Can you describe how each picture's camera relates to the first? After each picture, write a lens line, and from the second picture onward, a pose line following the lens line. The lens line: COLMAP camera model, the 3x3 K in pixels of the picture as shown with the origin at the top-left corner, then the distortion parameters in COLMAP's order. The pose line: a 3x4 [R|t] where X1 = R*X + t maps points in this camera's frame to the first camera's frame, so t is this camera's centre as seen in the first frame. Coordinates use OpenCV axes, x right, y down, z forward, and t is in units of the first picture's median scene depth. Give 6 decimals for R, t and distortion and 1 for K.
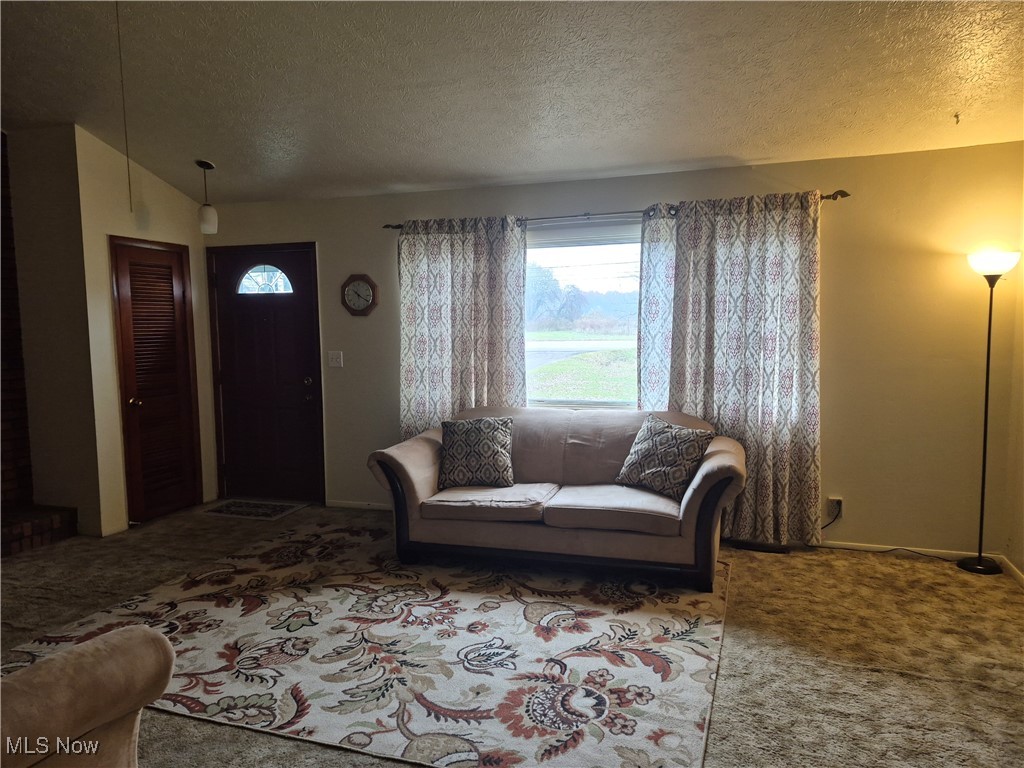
lens RADIAL K [[721.6, 0, 512.0], [0, 721.6, 384.0], [0, 0, 1]] dist [0.062635, 0.002796]
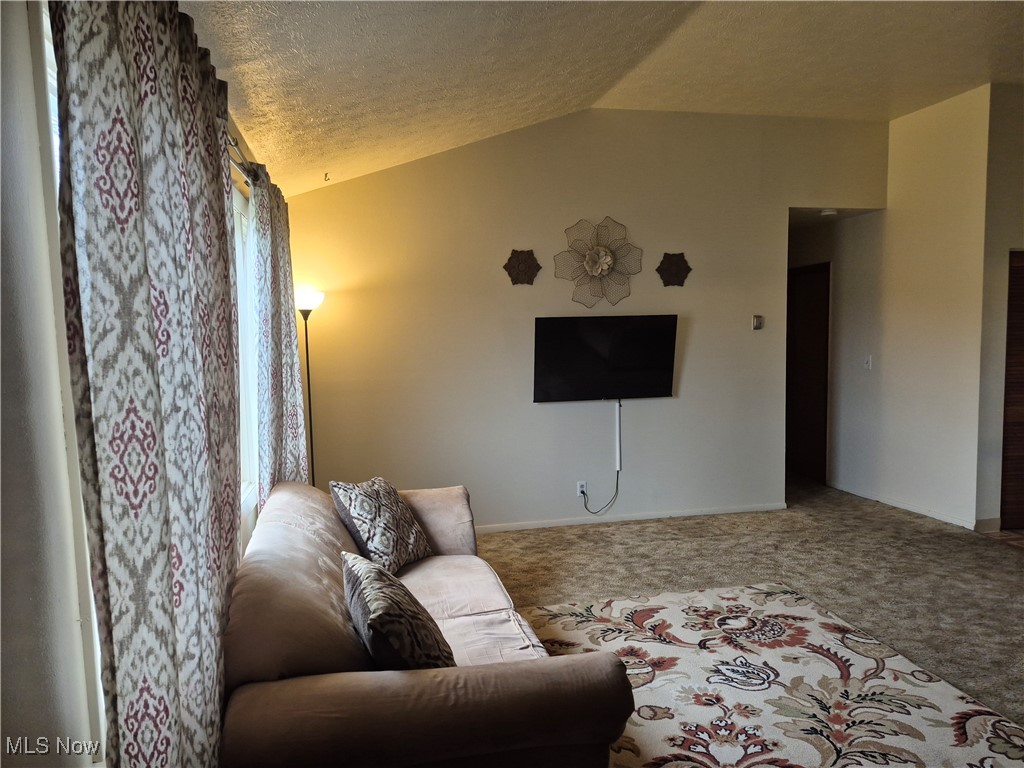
lens RADIAL K [[721.6, 0, 512.0], [0, 721.6, 384.0], [0, 0, 1]] dist [0.062635, 0.002796]
pose [[-0.533719, -0.056603, 0.843765, -0.754752], [0.090629, 0.988183, 0.123618, -0.198254], [-0.840791, 0.142447, -0.522282, 1.877533]]
